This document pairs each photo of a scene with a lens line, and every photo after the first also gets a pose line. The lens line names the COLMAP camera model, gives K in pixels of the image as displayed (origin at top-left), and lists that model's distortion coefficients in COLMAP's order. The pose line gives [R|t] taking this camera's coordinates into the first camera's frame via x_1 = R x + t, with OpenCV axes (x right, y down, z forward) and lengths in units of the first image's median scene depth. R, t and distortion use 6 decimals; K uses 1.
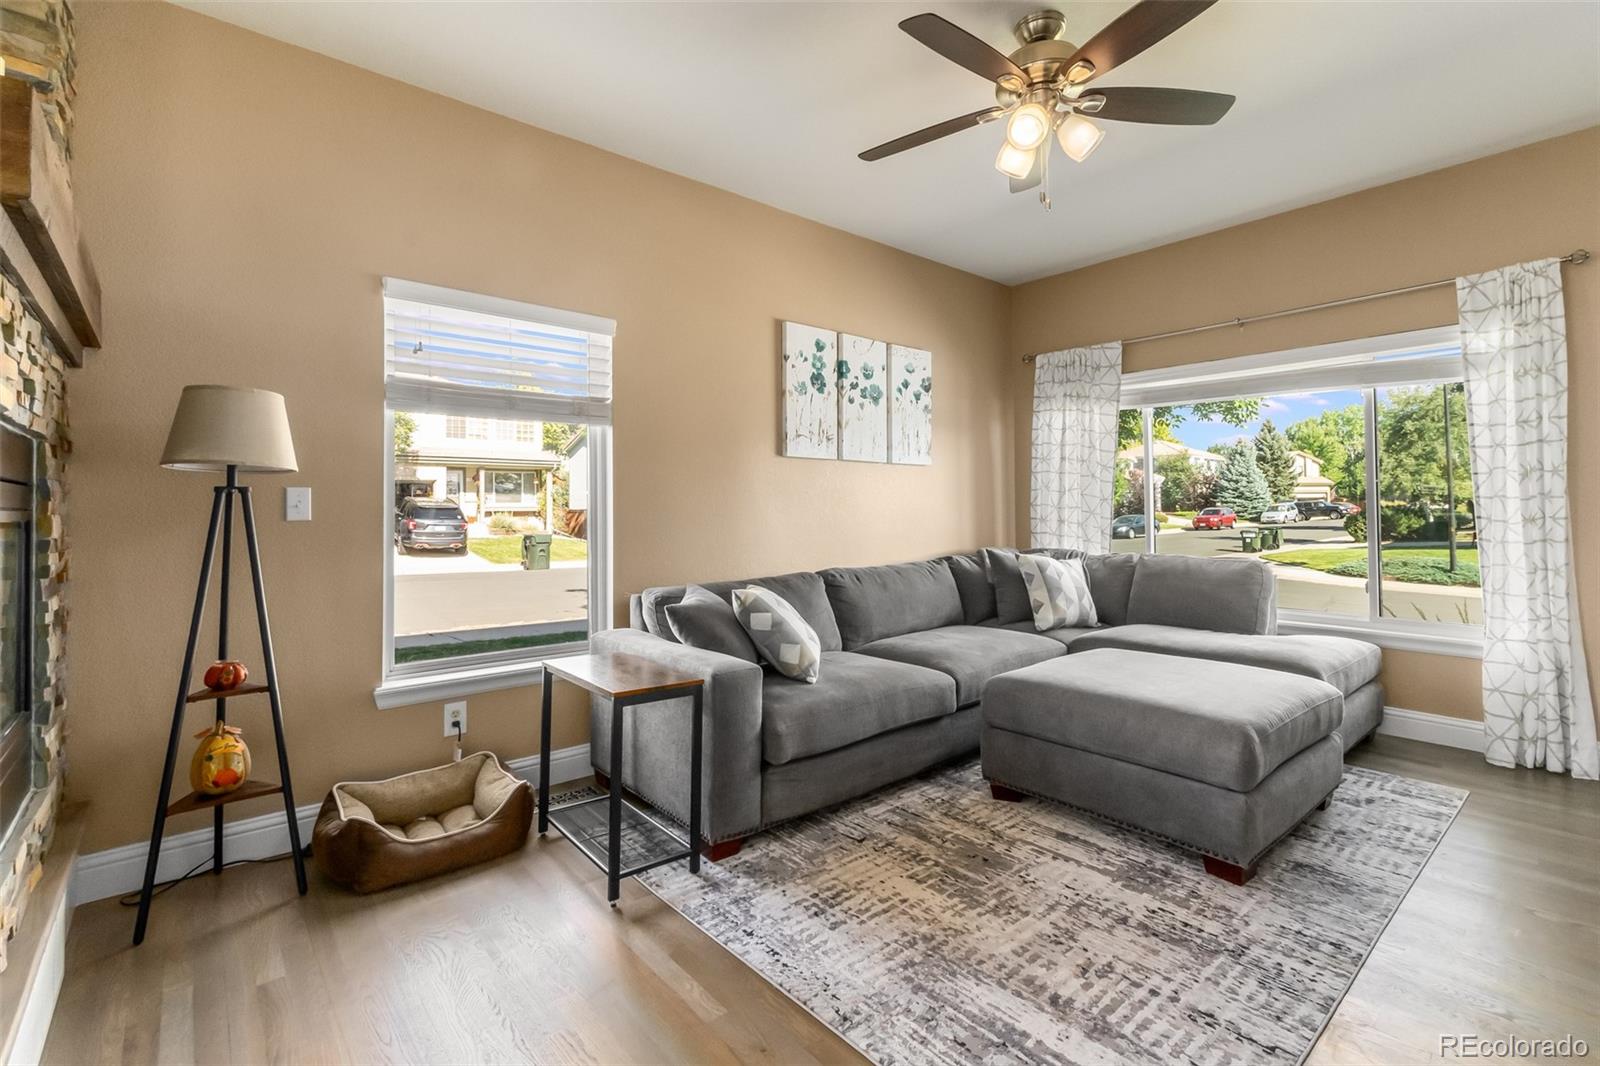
lens RADIAL K [[717.8, 0, 798.6], [0, 717.8, 497.8], [0, 0, 1]] dist [-0.002242, 0.000921]
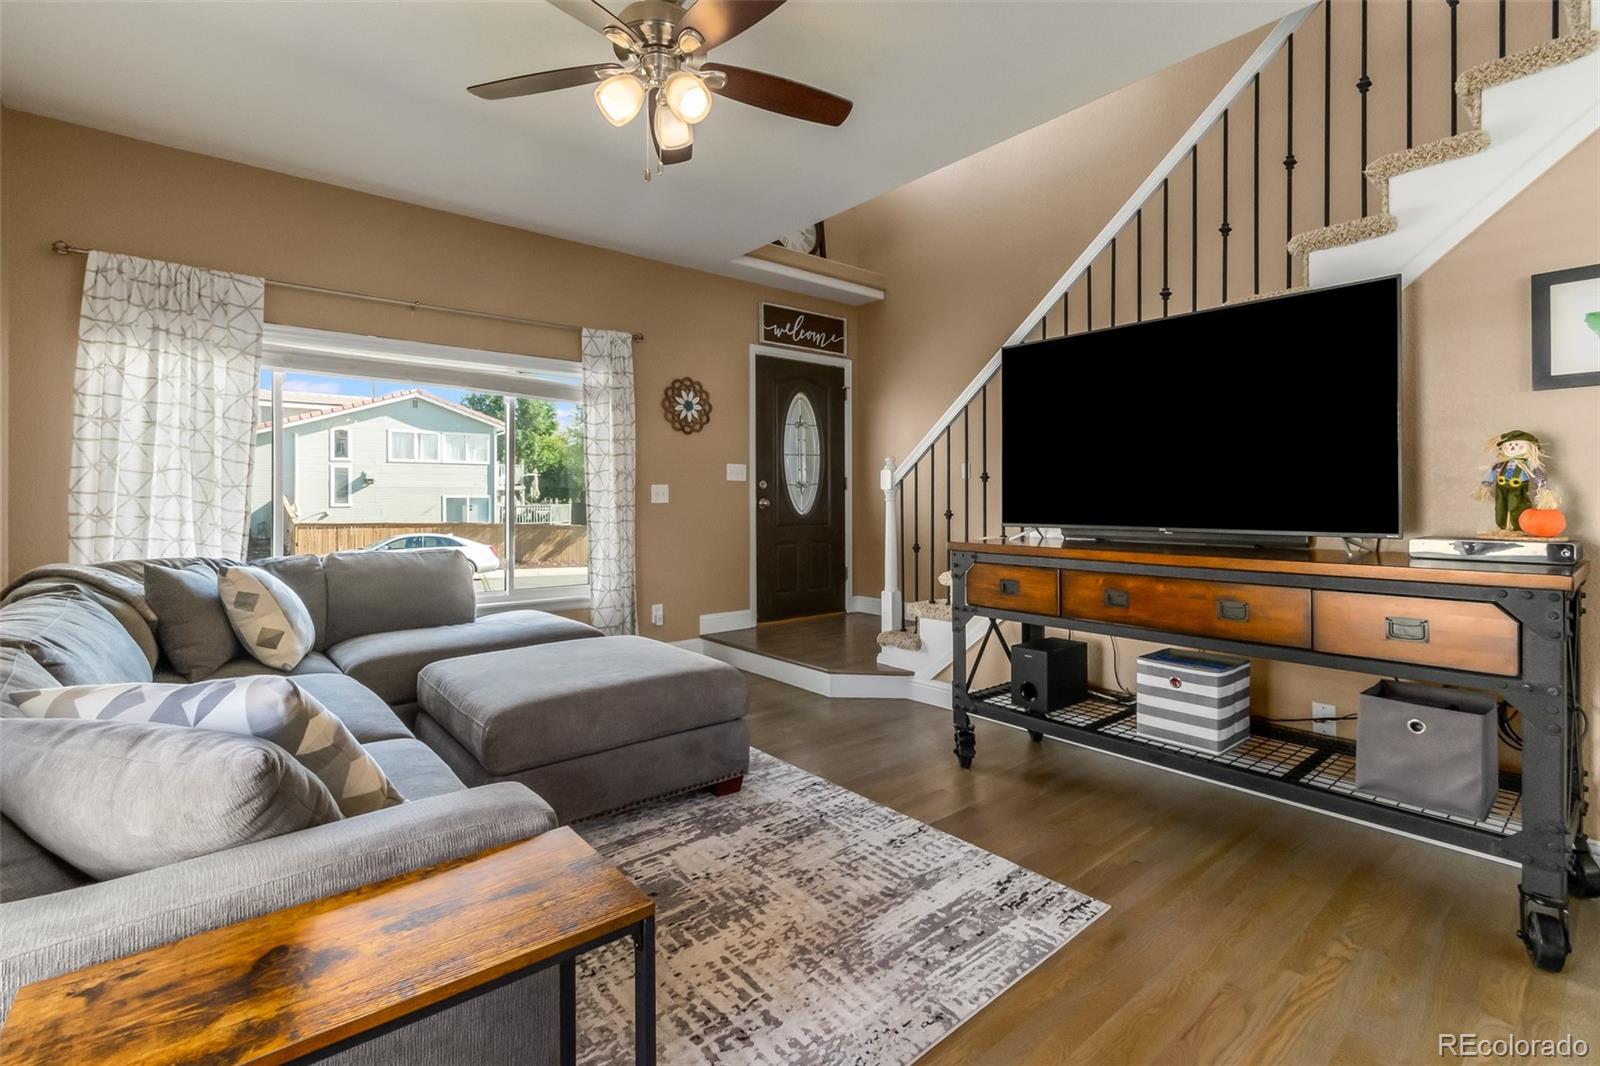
lens RADIAL K [[717.8, 0, 820.9], [0, 717.8, 498.4], [0, 0, 1]] dist [-0.002242, 0.000921]
pose [[-0.004115, 0.003907, 0.999984, -0.456246], [-0.015014, 0.999879, -0.003968, 0.012958], [-0.999879, -0.015030, -0.004056, 0.587066]]
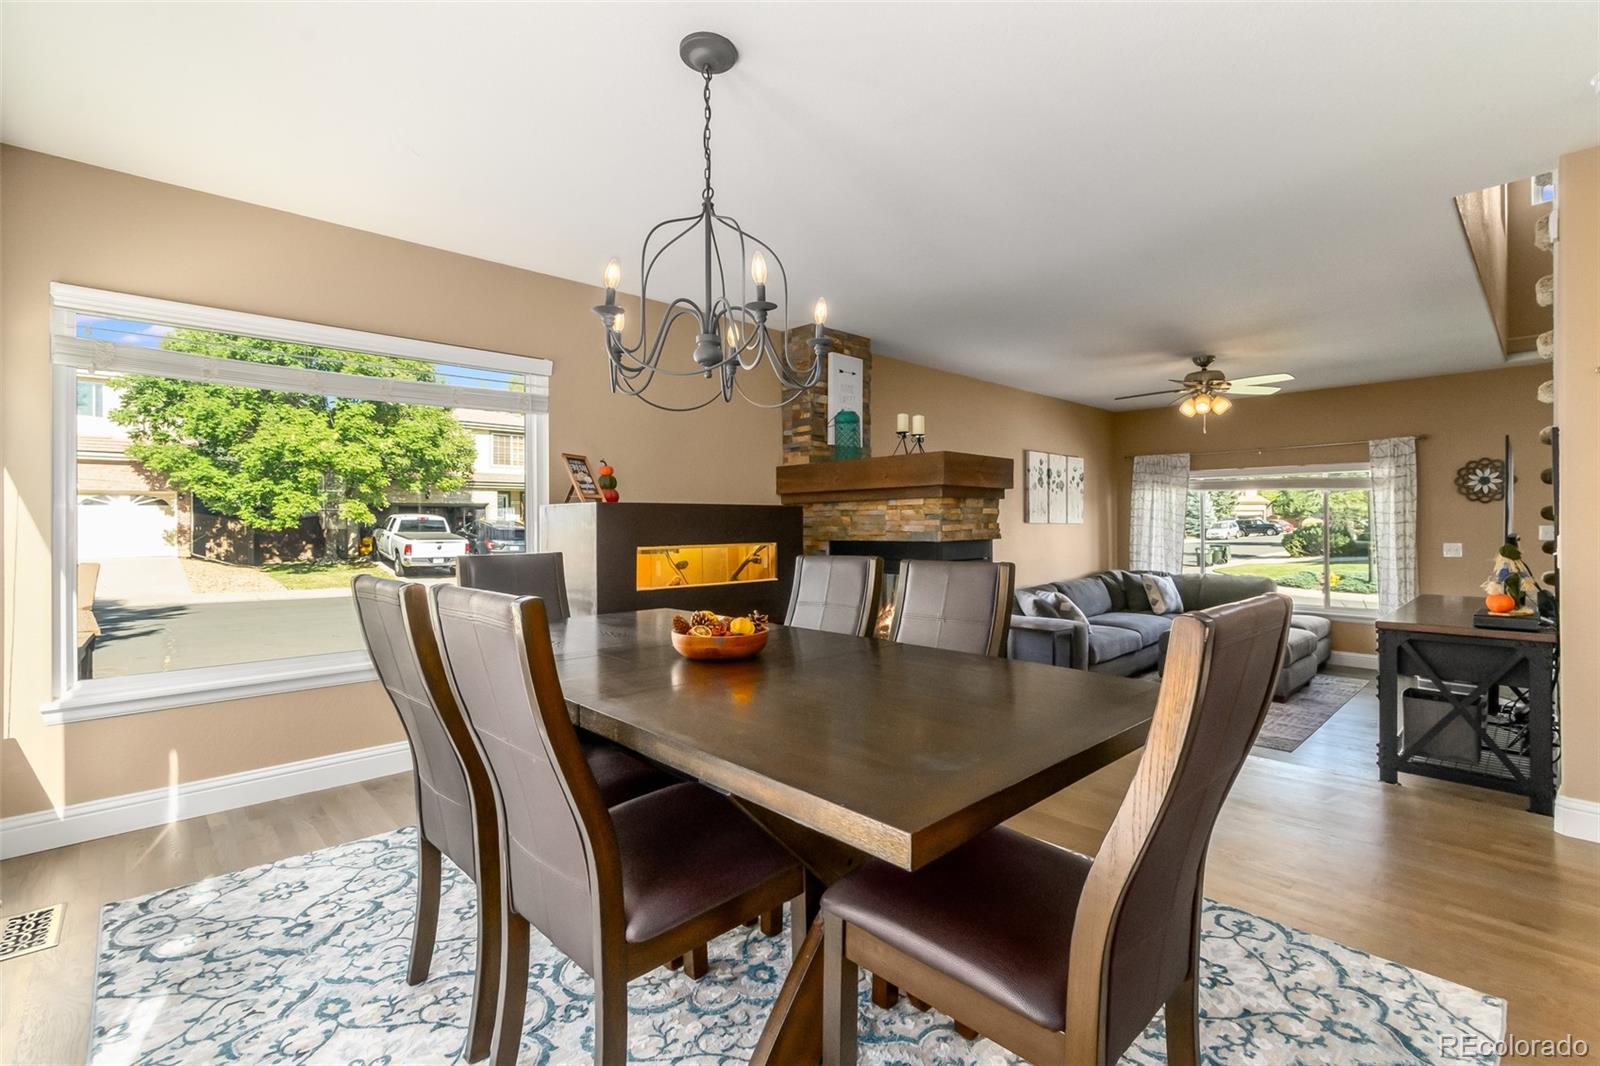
lens RADIAL K [[717.8, 0, 789.1], [0, 717.8, 525.4], [0, 0, 1]] dist [-0.002242, 0.000921]
pose [[0.998467, 0.000117, 0.055343, -0.916814], [-0.001187, 0.999813, 0.019309, -0.106919], [-0.055330, -0.019345, 0.998281, -1.031901]]
